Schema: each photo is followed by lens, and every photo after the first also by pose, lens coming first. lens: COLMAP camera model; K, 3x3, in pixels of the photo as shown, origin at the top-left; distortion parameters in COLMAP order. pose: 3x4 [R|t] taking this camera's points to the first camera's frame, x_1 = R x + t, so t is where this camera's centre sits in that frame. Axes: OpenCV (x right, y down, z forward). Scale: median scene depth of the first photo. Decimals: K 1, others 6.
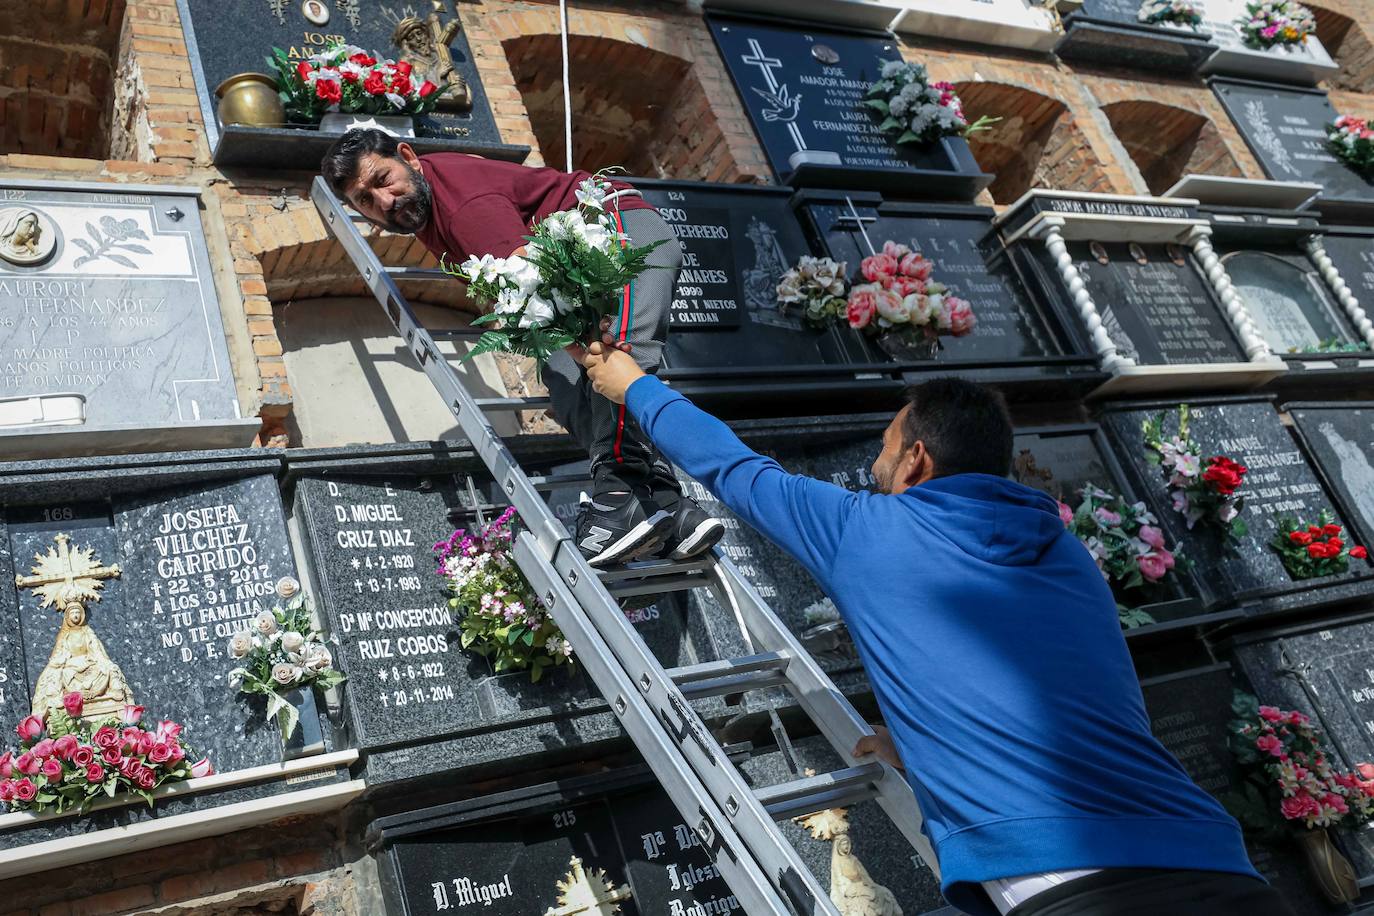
lens RADIAL K [[720.7, 0, 704.0], [0, 720.7, 455.8], [0, 0, 1]] dist [0.008337, 0.000374]
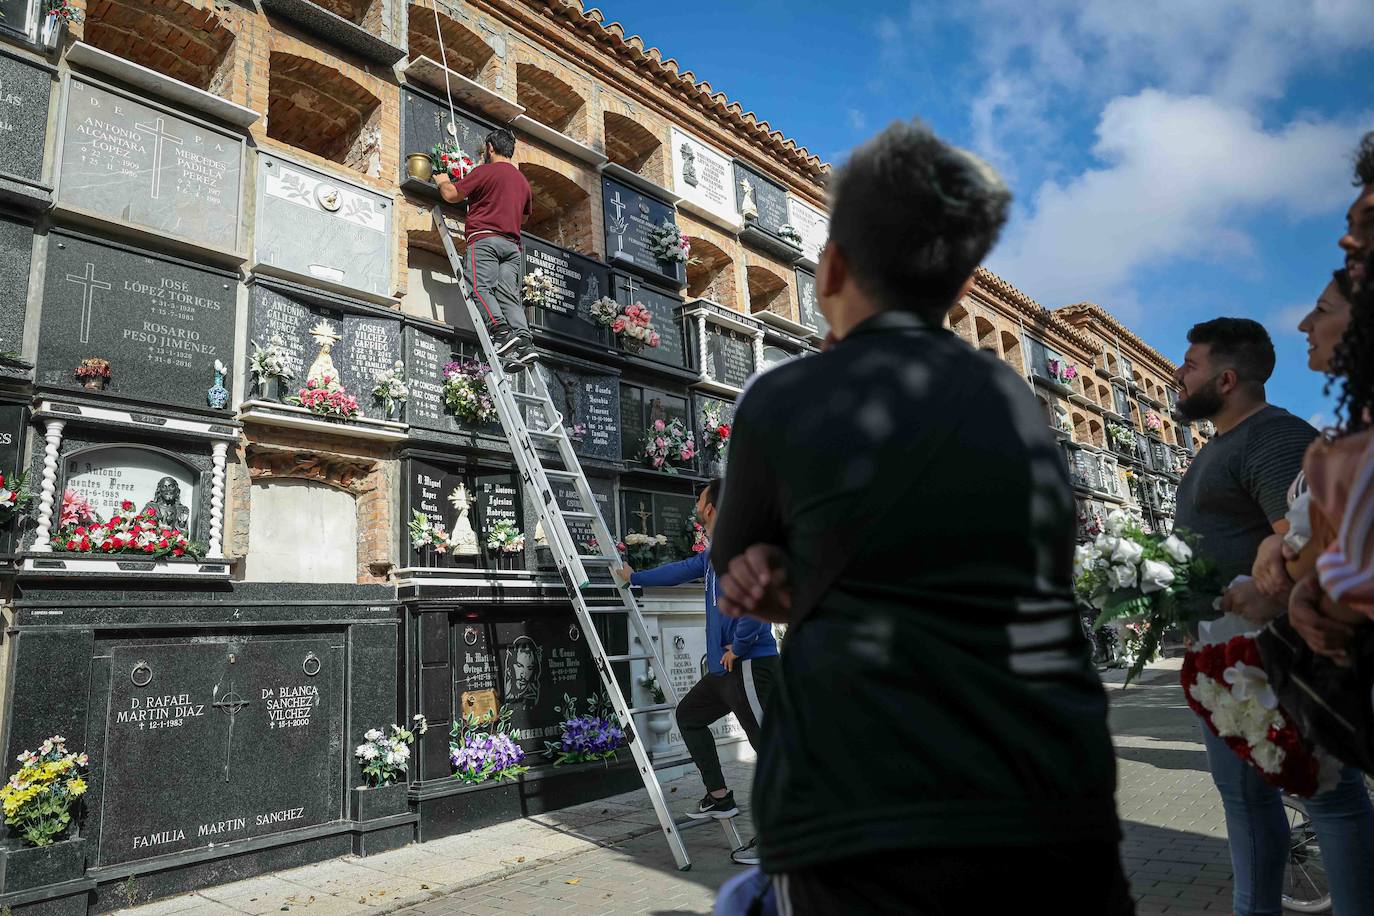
lens RADIAL K [[720.7, 0, 704.0], [0, 720.7, 455.8], [0, 0, 1]] dist [0.008337, 0.000374]
pose [[0.858901, 0.287967, 0.423514, -0.477195], [-0.362415, 0.926046, 0.105328, -0.159555], [-0.361862, -0.243954, 0.899745, -1.526580]]
